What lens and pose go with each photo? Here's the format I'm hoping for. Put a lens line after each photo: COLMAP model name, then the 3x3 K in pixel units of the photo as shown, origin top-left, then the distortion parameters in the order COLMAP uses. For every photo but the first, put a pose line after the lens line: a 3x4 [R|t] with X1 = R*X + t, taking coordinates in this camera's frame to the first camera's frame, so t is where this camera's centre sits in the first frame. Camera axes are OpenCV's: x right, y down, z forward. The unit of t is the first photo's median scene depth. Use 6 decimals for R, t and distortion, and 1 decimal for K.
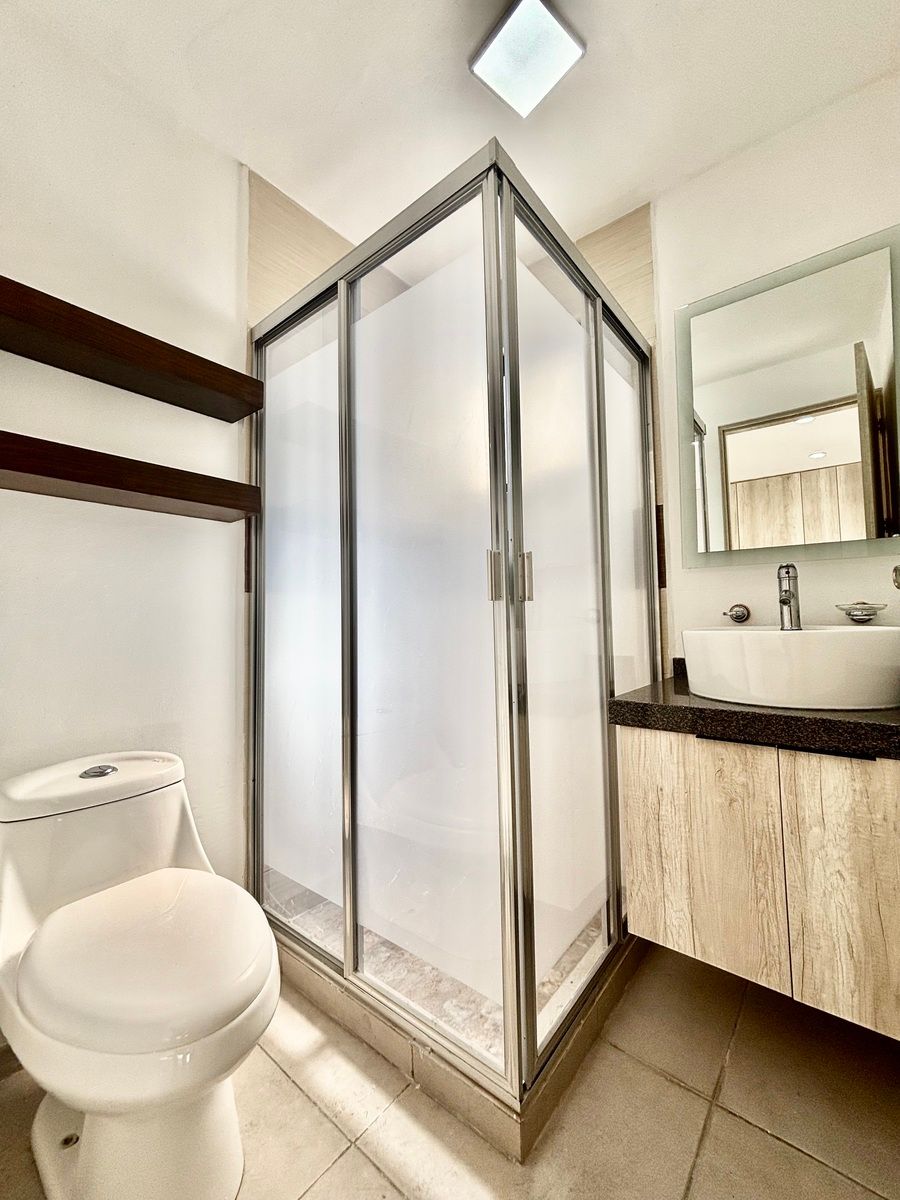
lens RADIAL K [[484.7, 0, 449.9], [0, 484.7, 594.4], [0, 0, 1]] dist [0.004229, -0.001263]
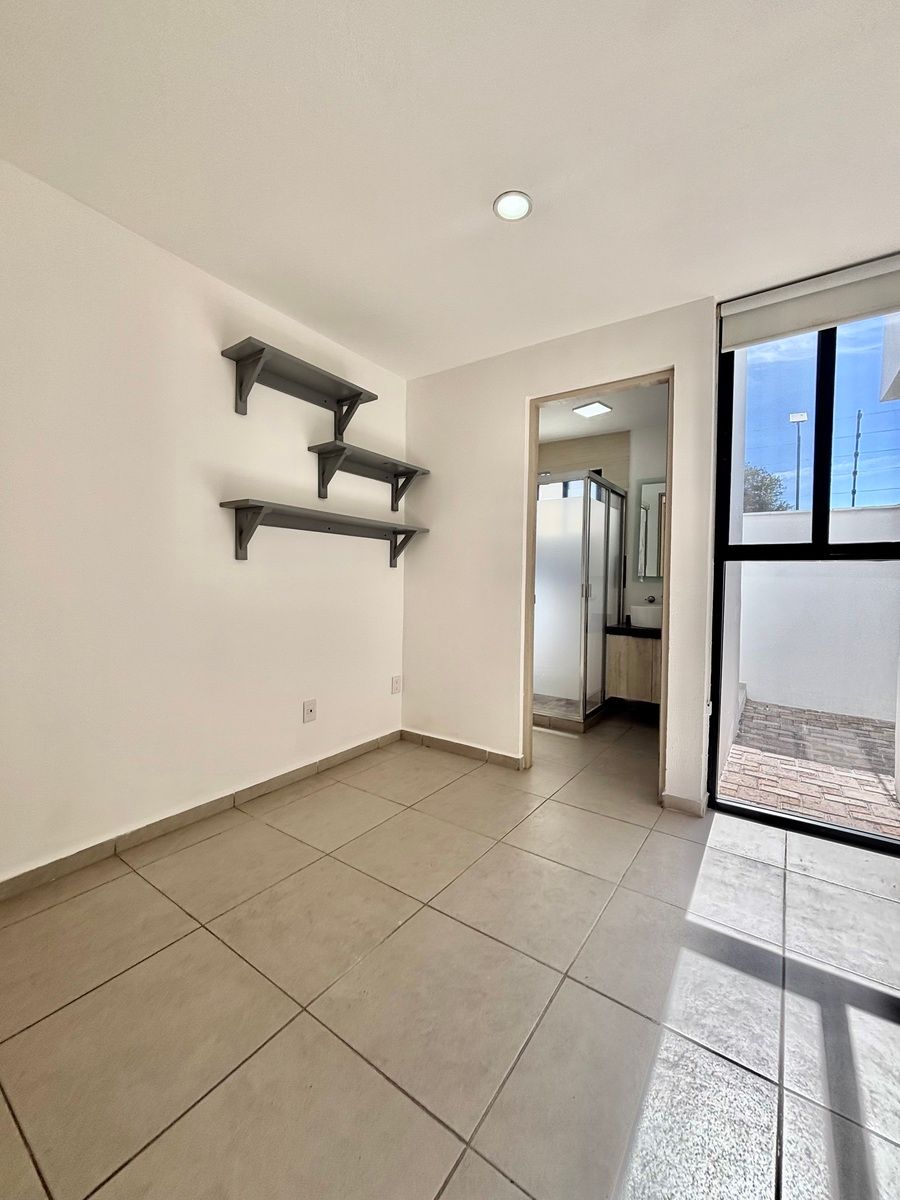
lens RADIAL K [[484.7, 0, 447.6], [0, 484.7, 598.9], [0, 0, 1]] dist [0.004229, -0.001263]
pose [[0.996809, 0.030936, 0.073588, -0.911911], [-0.036771, 0.996173, 0.079298, -0.169274], [-0.070853, -0.081751, 0.994131, -1.992717]]
